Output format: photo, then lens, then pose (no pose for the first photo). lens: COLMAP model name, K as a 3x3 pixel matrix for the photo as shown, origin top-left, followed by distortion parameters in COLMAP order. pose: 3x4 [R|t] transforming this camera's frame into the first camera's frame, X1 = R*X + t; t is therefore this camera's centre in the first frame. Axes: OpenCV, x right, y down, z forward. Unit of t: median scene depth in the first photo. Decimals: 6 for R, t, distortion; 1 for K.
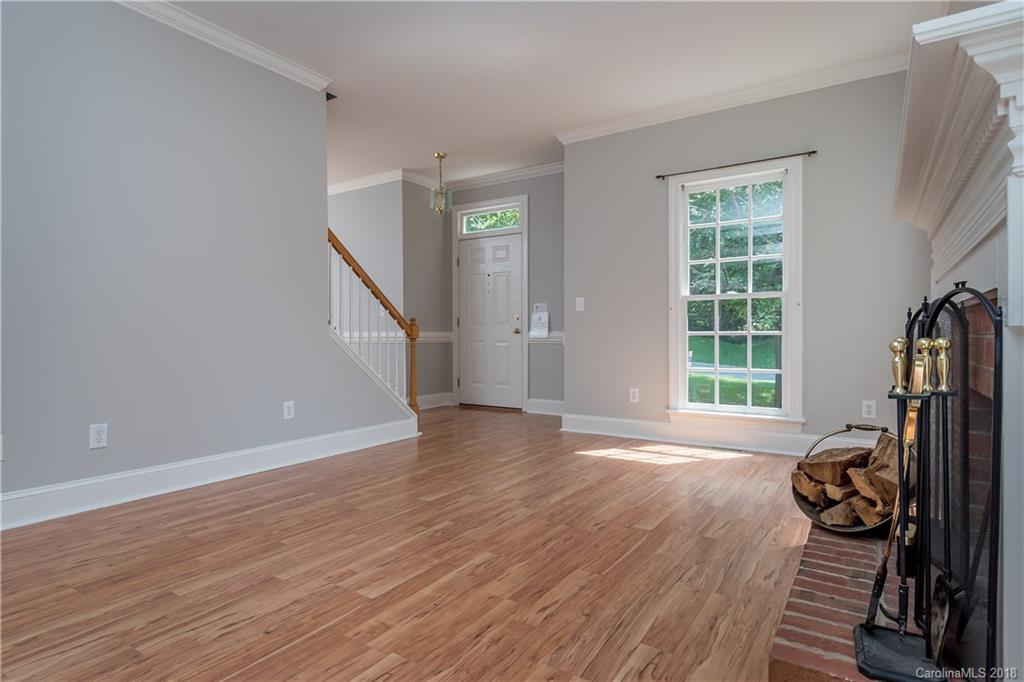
lens RADIAL K [[550.2, 0, 495.5], [0, 550.2, 339.4], [0, 0, 1]] dist [-0.000930, -0.000097]
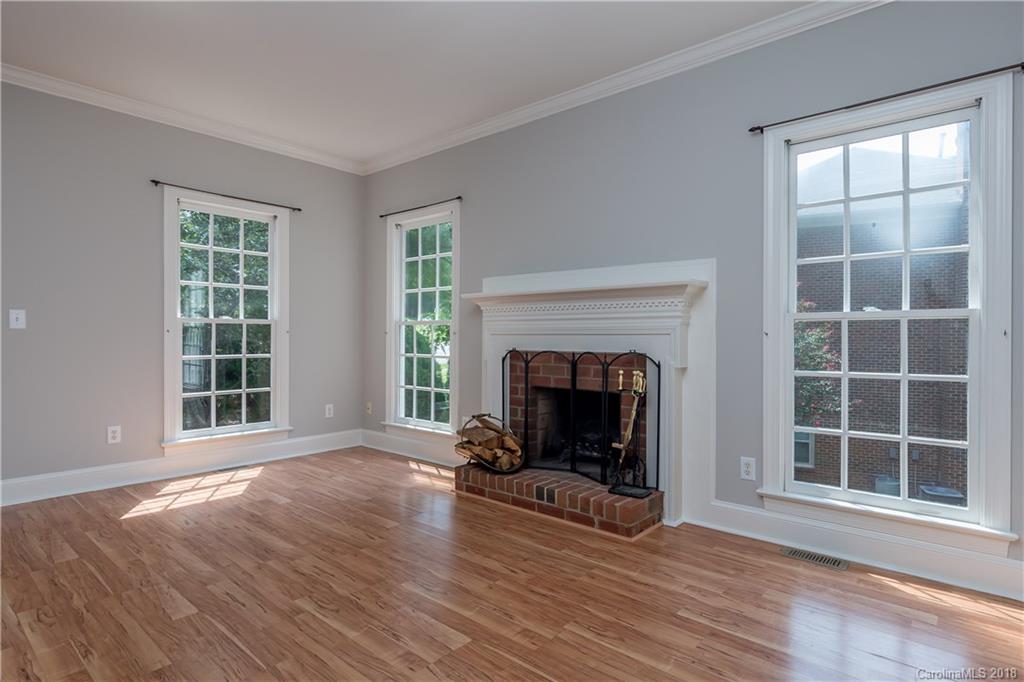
lens RADIAL K [[553.0, 0, 510.4], [0, 553.0, 334.0], [0, 0, 1]] dist [0.001326, 0.000950]
pose [[0.115583, 0.008308, 0.993263, -0.867691], [0.001809, 0.999962, -0.008575, -0.069472], [-0.993296, 0.002788, 0.115564, 0.551506]]
